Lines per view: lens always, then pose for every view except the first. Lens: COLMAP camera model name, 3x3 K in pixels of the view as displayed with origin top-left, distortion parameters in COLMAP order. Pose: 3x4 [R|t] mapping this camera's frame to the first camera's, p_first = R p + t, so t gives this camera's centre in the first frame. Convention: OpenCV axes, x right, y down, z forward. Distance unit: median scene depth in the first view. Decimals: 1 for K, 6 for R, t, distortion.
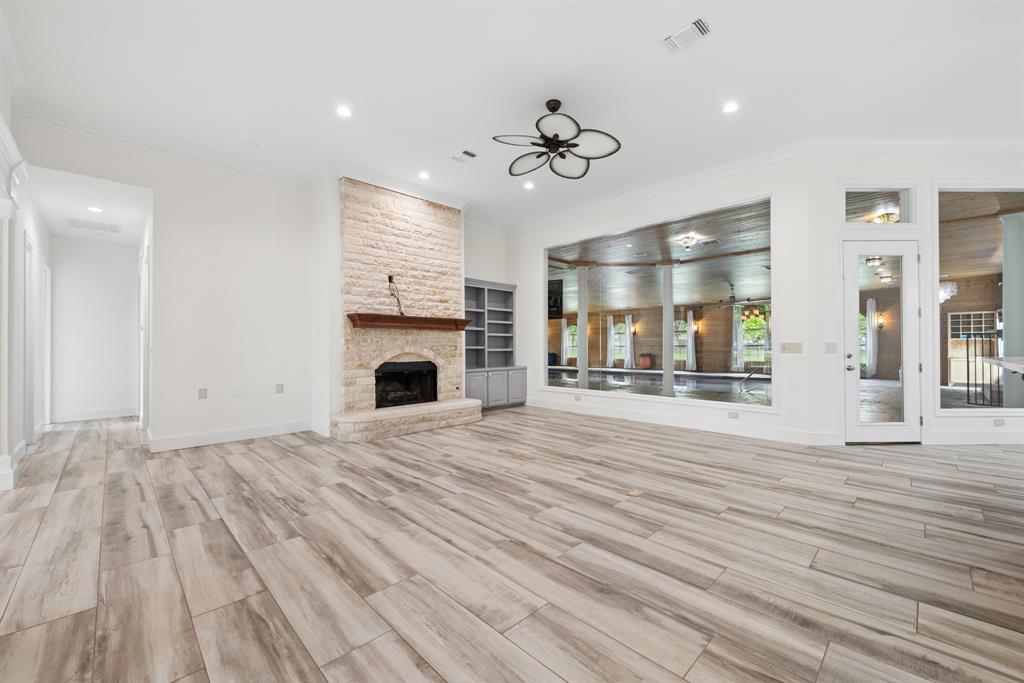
lens RADIAL K [[406.8, 0, 515.1], [0, 406.8, 345.9], [0, 0, 1]] dist [0.005865, -0.004379]
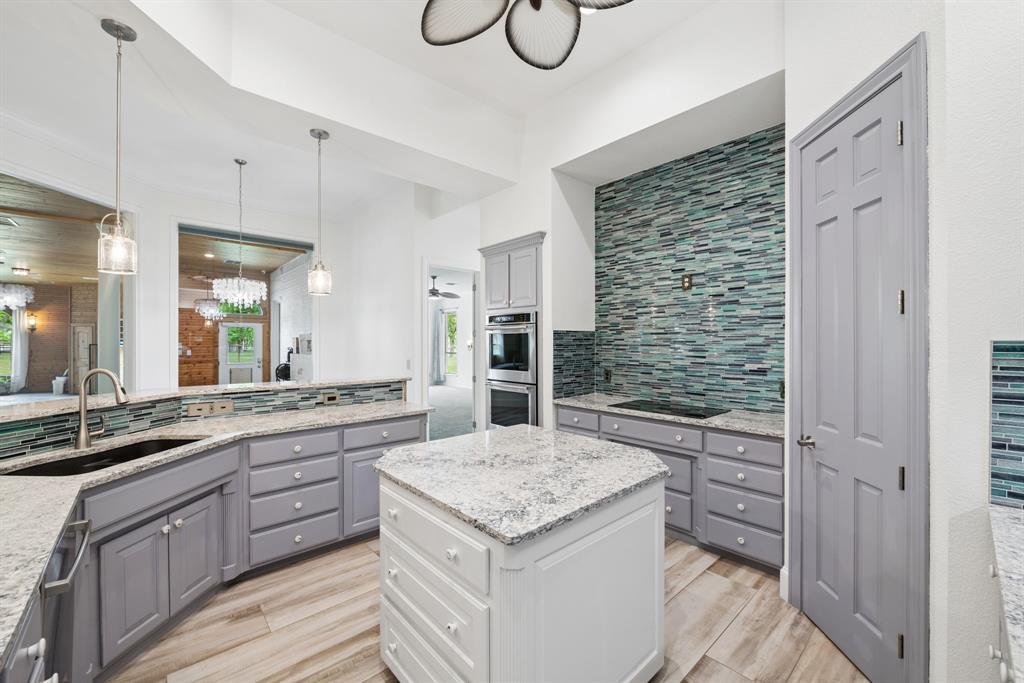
lens RADIAL K [[406.8, 0, 516.4], [0, 406.8, 344.9], [0, 0, 1]] dist [0.005865, -0.004379]
pose [[0.045836, -0.001881, 0.998947, 0.336092], [0.000736, 0.999998, 0.001849, -0.044509], [-0.998949, 0.000651, 0.045837, -0.027515]]
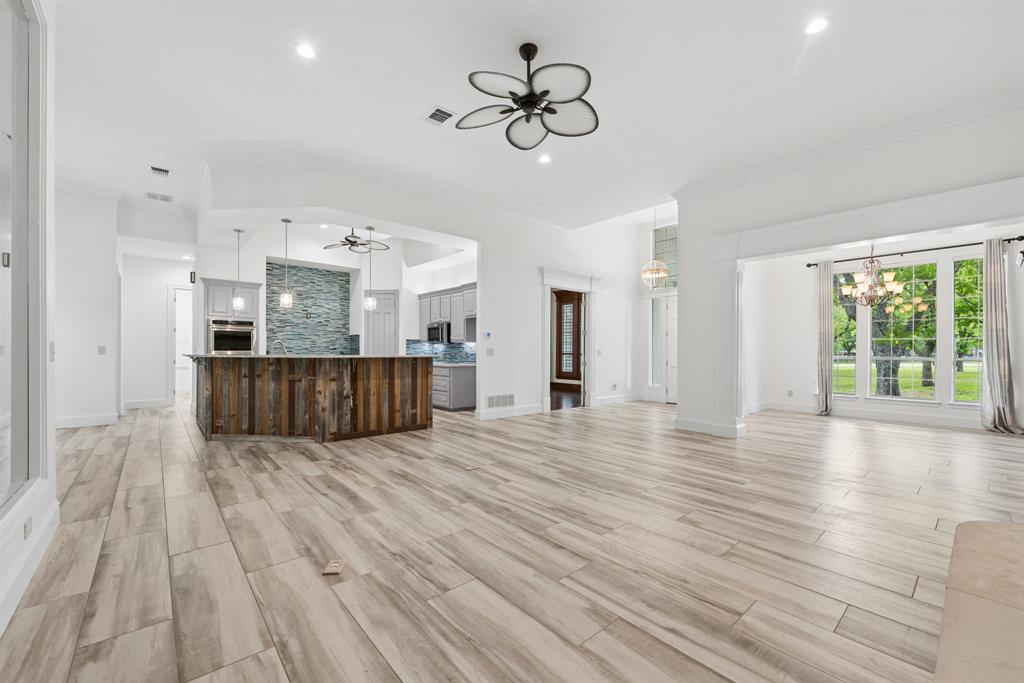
lens RADIAL K [[406.8, 0, 513.6], [0, 406.8, 351.7], [0, 0, 1]] dist [0.005865, -0.004379]
pose [[-0.998271, -0.001973, 0.058754, 0.055786], [-0.001966, 0.999998, 0.000174, 0.002788], [-0.058754, 0.000058, -0.998272, 1.317453]]
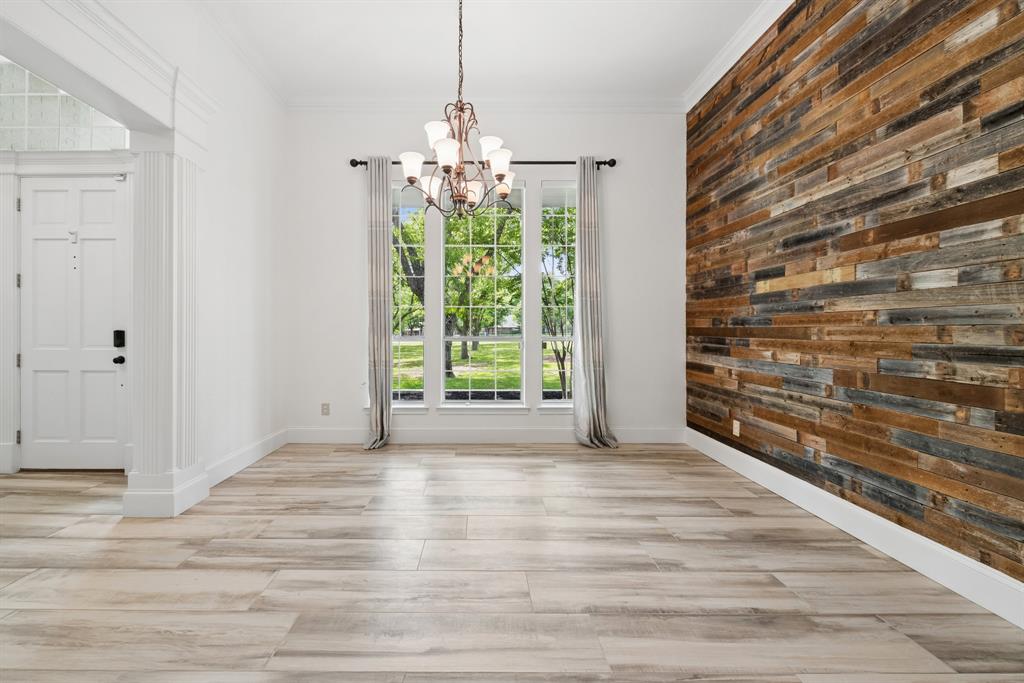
lens RADIAL K [[406.8, 0, 478.5], [0, 406.8, 333.0], [0, 0, 1]] dist [0.005865, -0.004379]
pose [[-0.701707, 0.005579, -0.712443, -0.533023], [0.001985, 0.999981, 0.005875, 0.007362], [0.712462, 0.002708, -0.701705, 0.496000]]
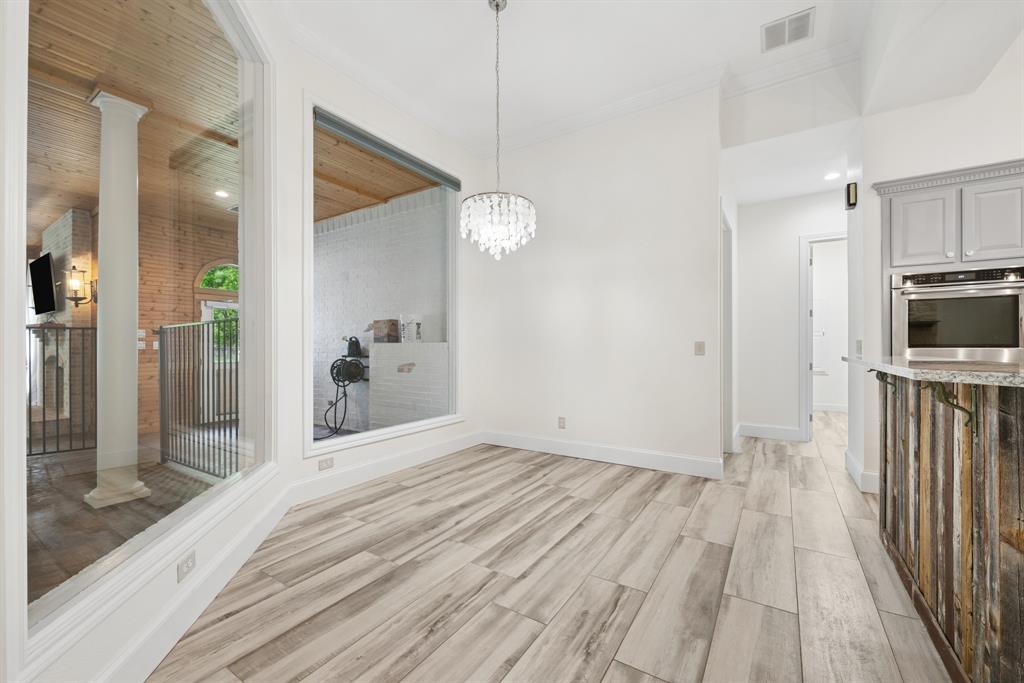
lens RADIAL K [[406.8, 0, 518.3], [0, 406.8, 348.2], [0, 0, 1]] dist [0.005865, -0.004379]
pose [[-0.216442, 0.002921, 0.976291, 0.677983], [0.001382, 0.999995, -0.002685, 0.002134], [-0.976295, 0.000768, -0.216445, 0.689526]]
